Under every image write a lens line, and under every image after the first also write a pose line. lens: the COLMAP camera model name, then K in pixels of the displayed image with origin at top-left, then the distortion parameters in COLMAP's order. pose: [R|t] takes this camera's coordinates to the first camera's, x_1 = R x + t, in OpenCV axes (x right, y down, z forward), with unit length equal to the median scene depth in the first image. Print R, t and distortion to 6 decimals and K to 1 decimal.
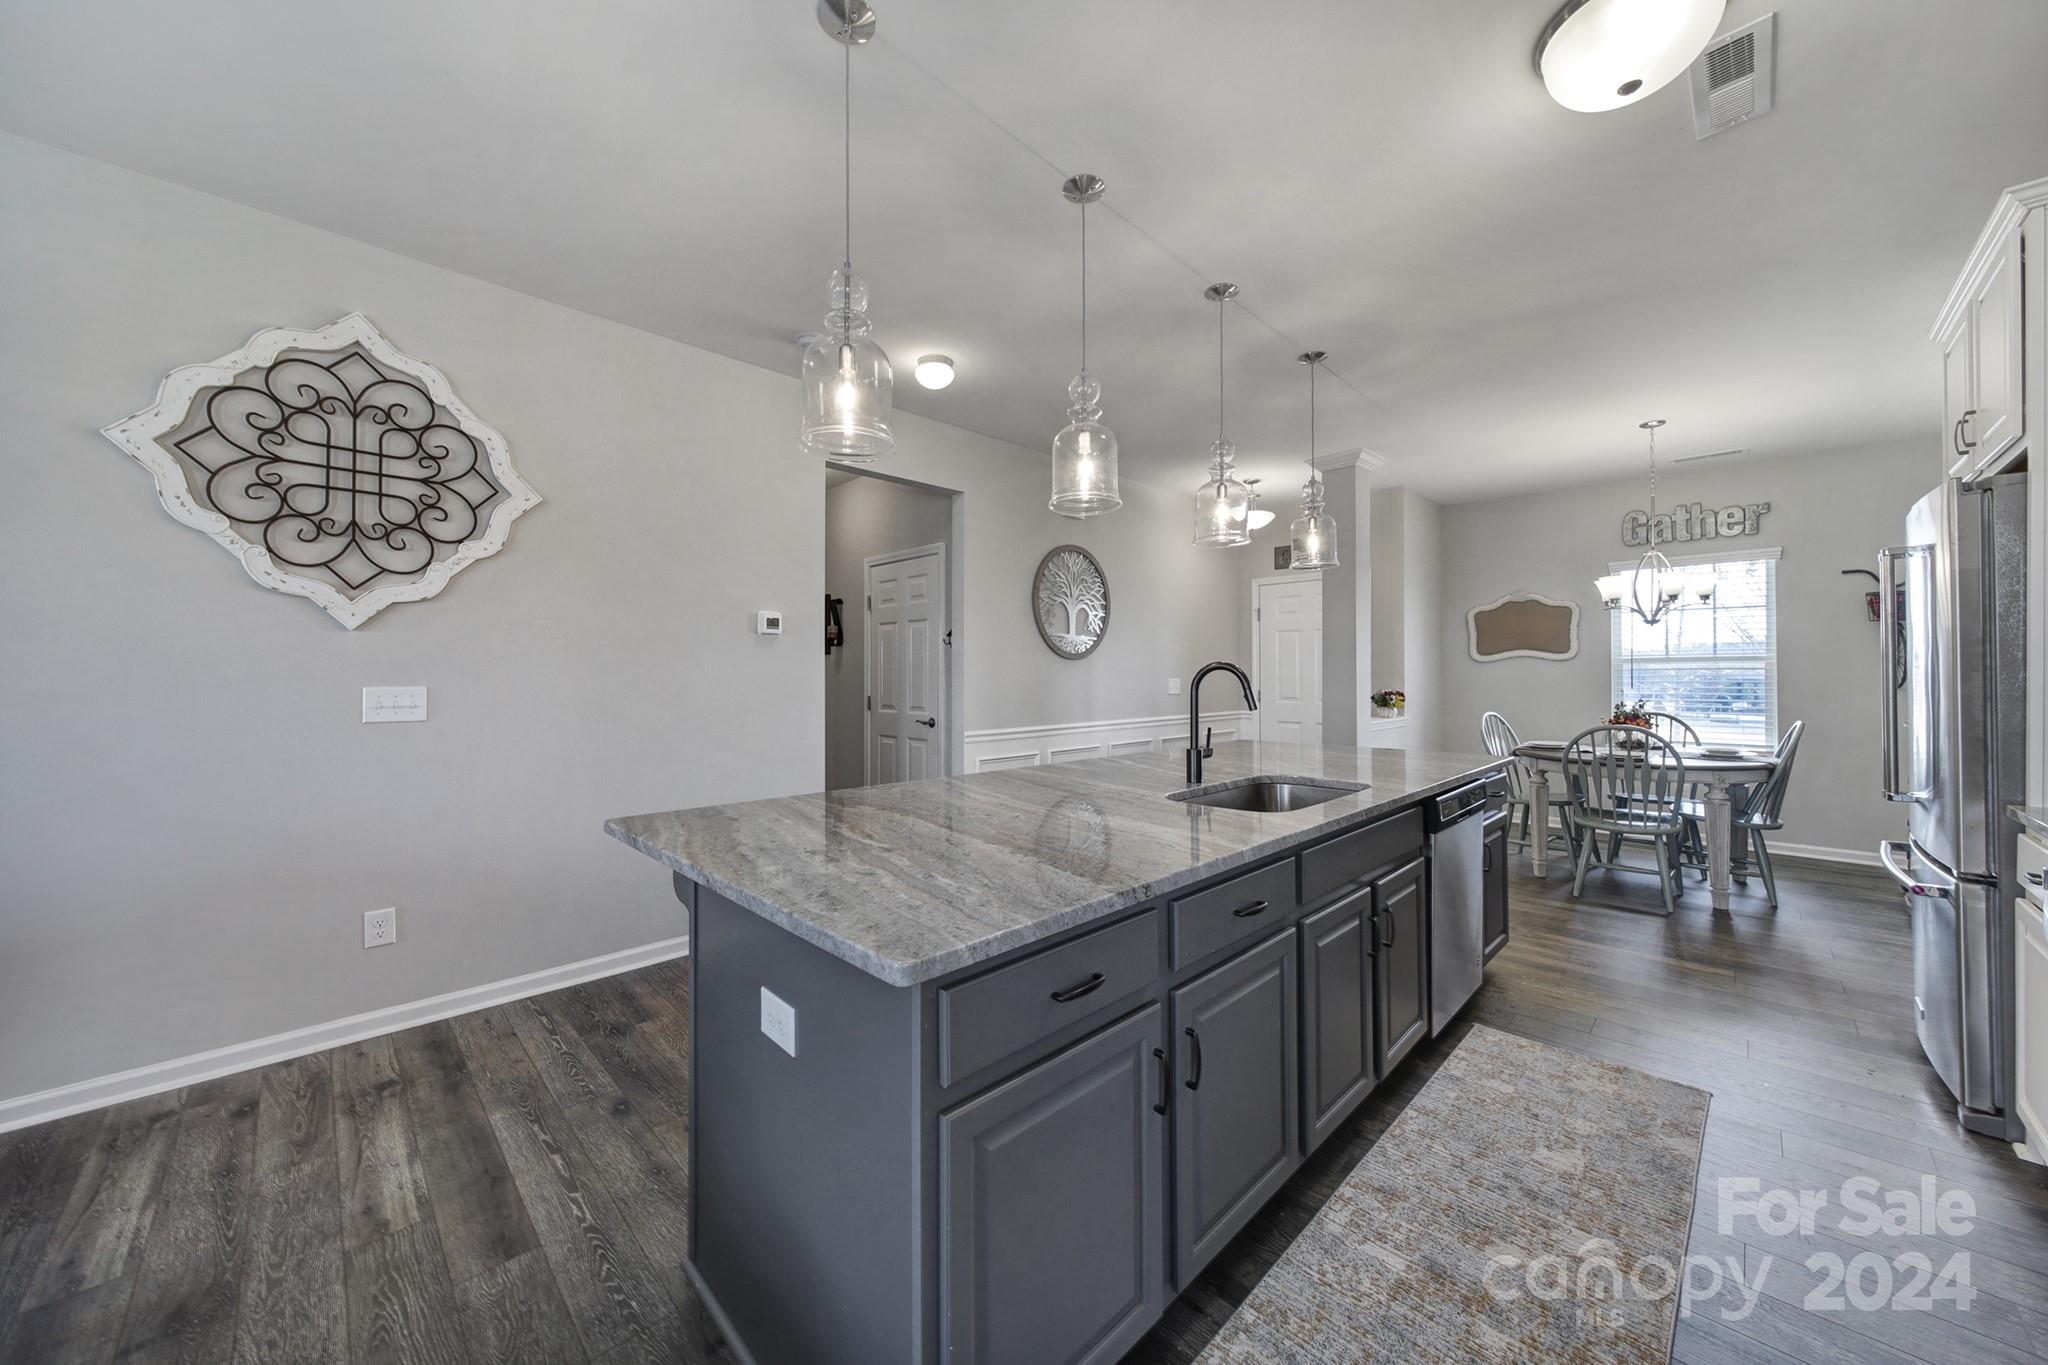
lens RADIAL K [[727.1, 0, 1019.1], [0, 727.1, 675.7], [0, 0, 1]] dist [-0.001033, -0.000873]
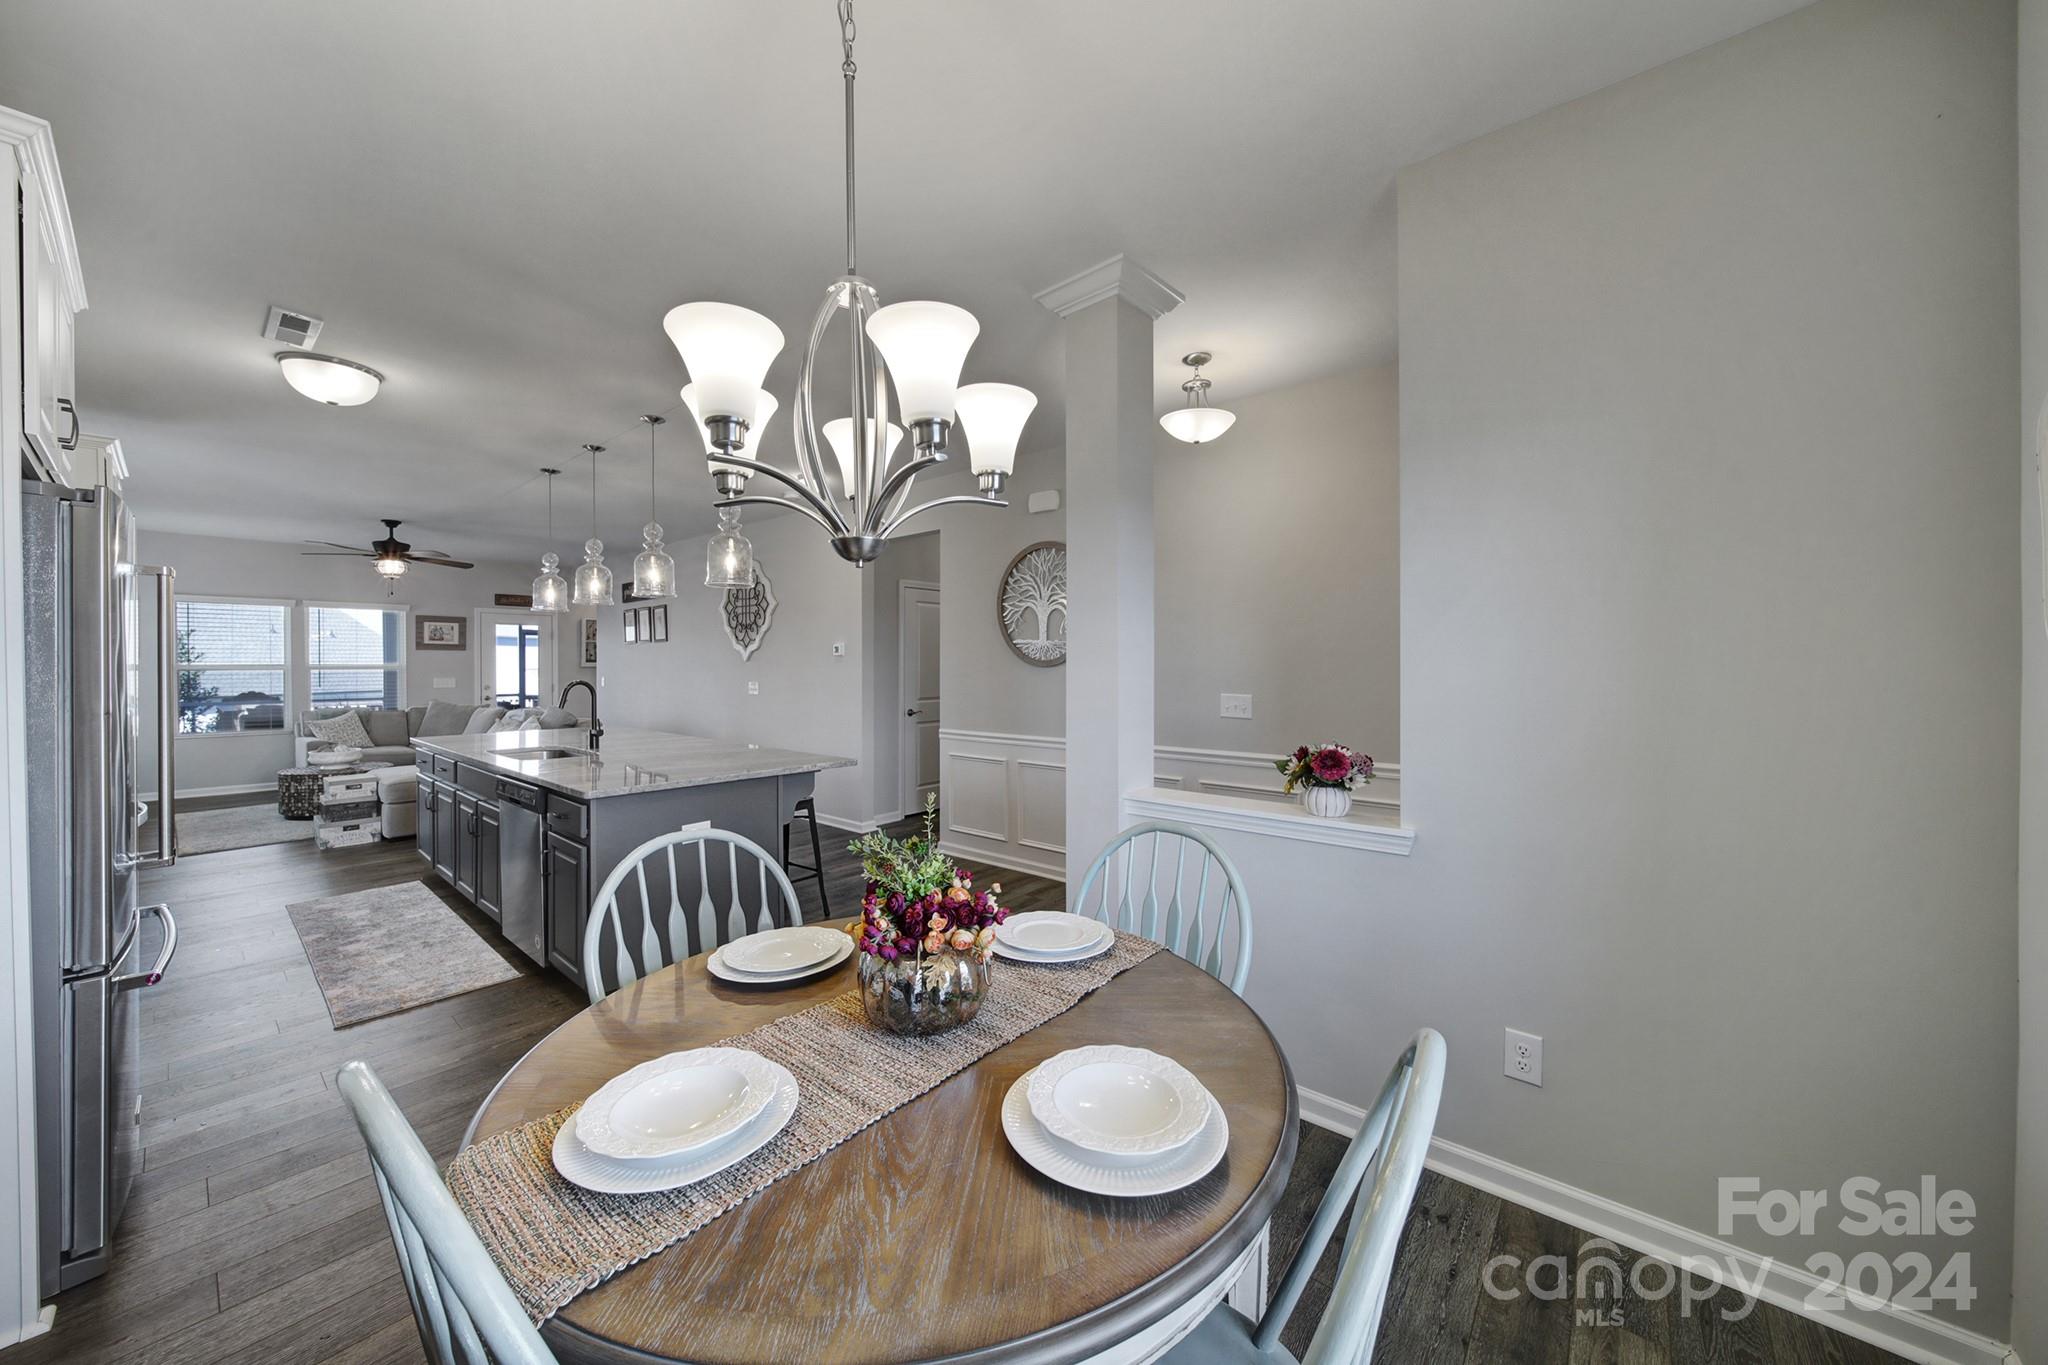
lens RADIAL K [[727.1, 0, 1012.7], [0, 727.1, 669.3], [0, 0, 1]] dist [-0.001033, -0.000873]
pose [[0.078286, 0.008480, -0.996895, 1.284791], [0.001691, 0.999961, 0.008639, -0.035888], [0.996929, -0.002362, 0.078269, 1.159961]]
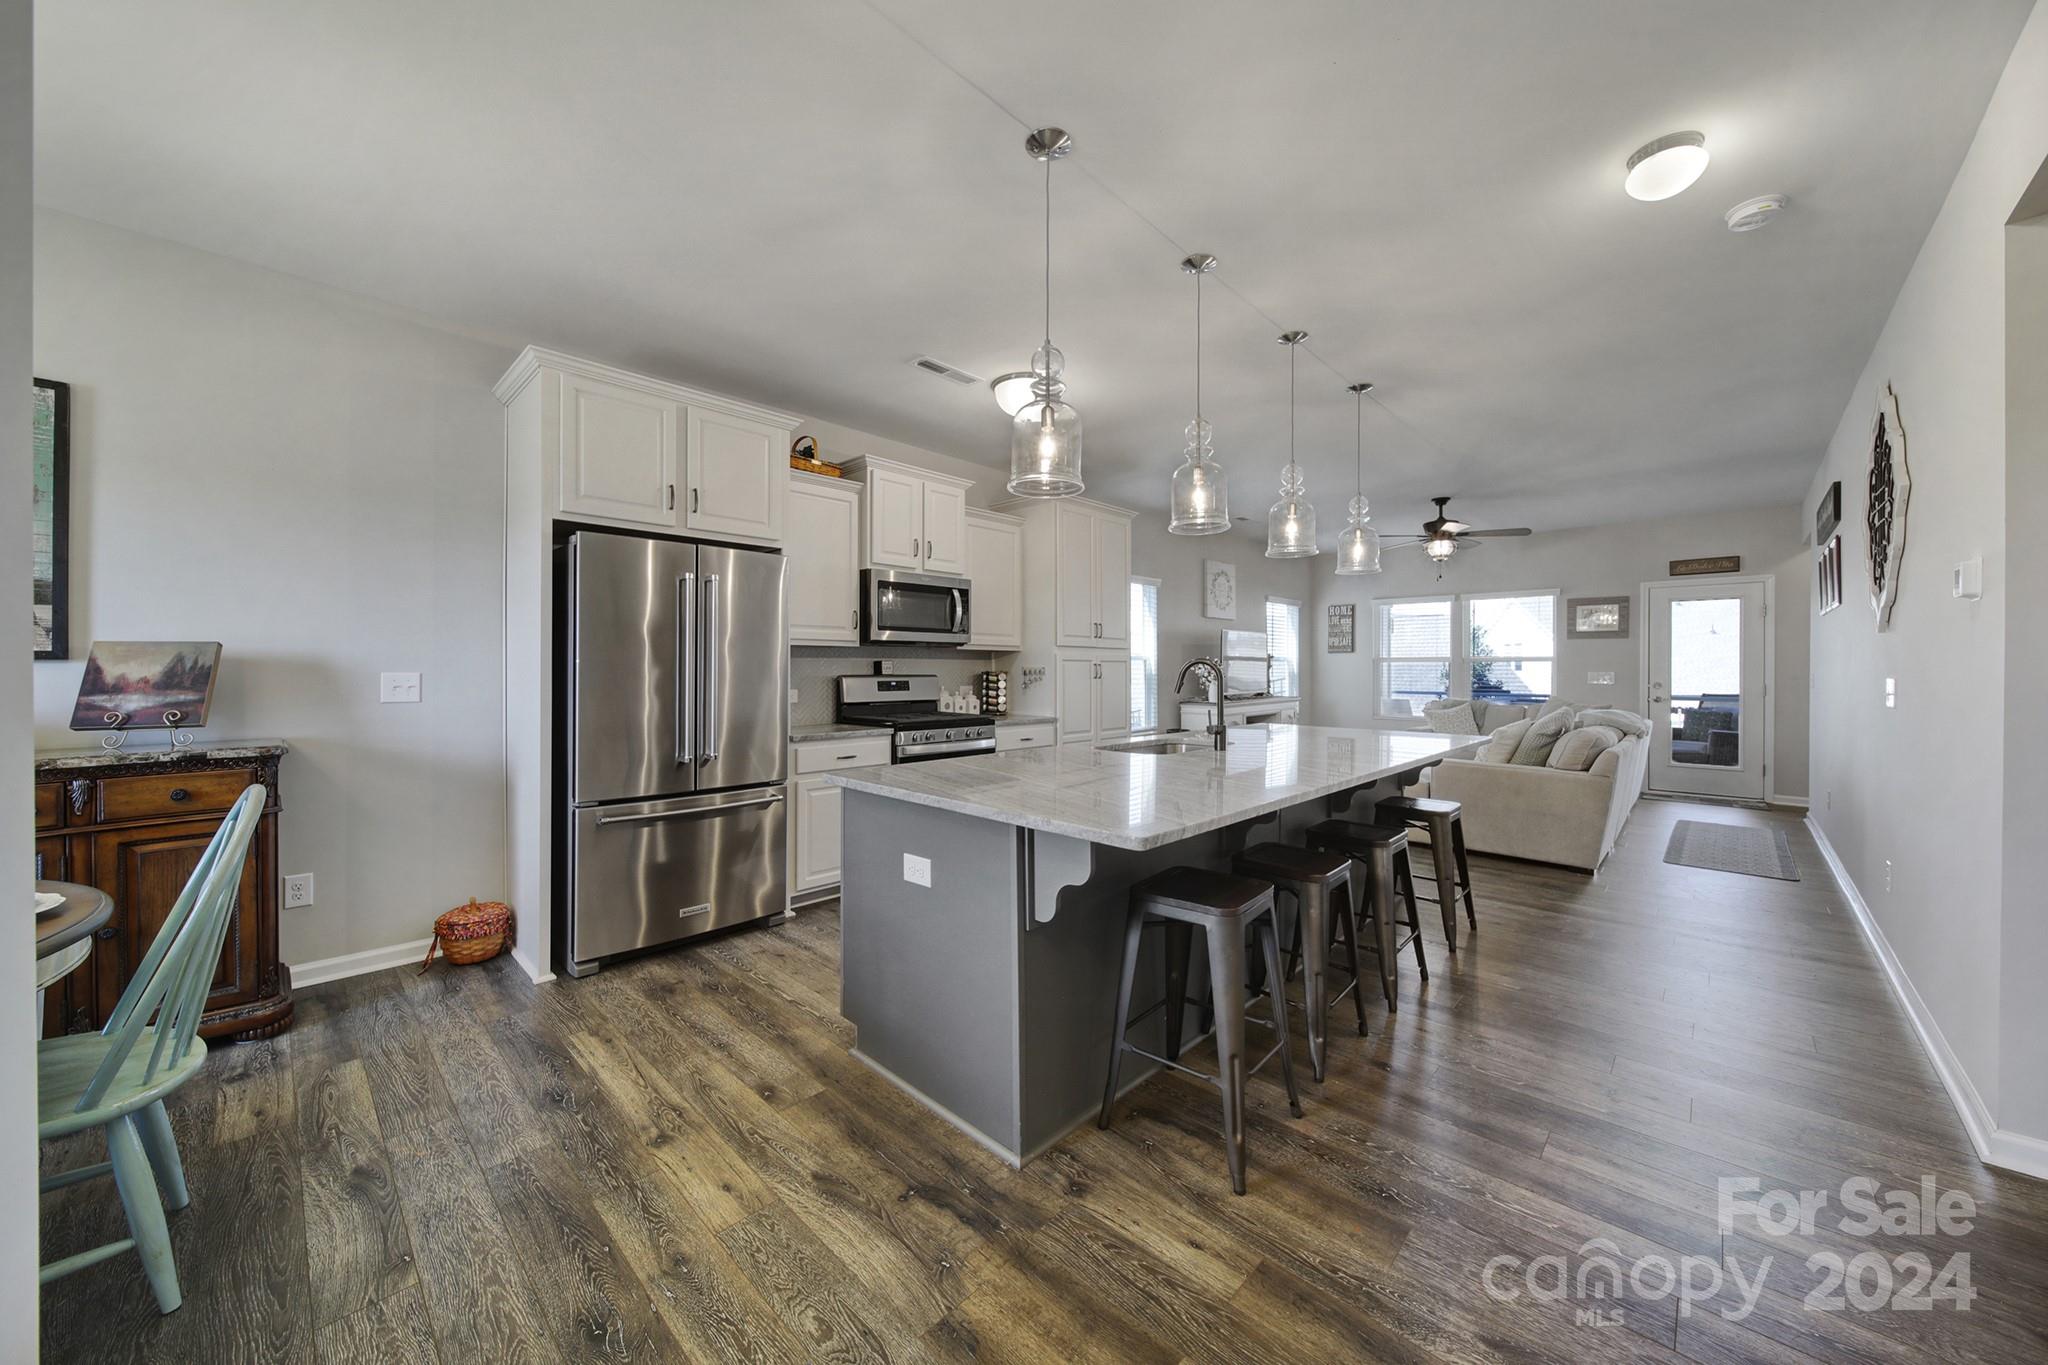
lens RADIAL K [[727.1, 0, 1009.4], [0, 727.1, 671.6], [0, 0, 1]] dist [-0.001033, -0.000873]
pose [[-0.999730, -0.001004, -0.023223, 0.362950], [-0.001169, 0.999974, 0.007114, -0.001860], [0.023215, 0.007139, -0.999705, 1.422485]]
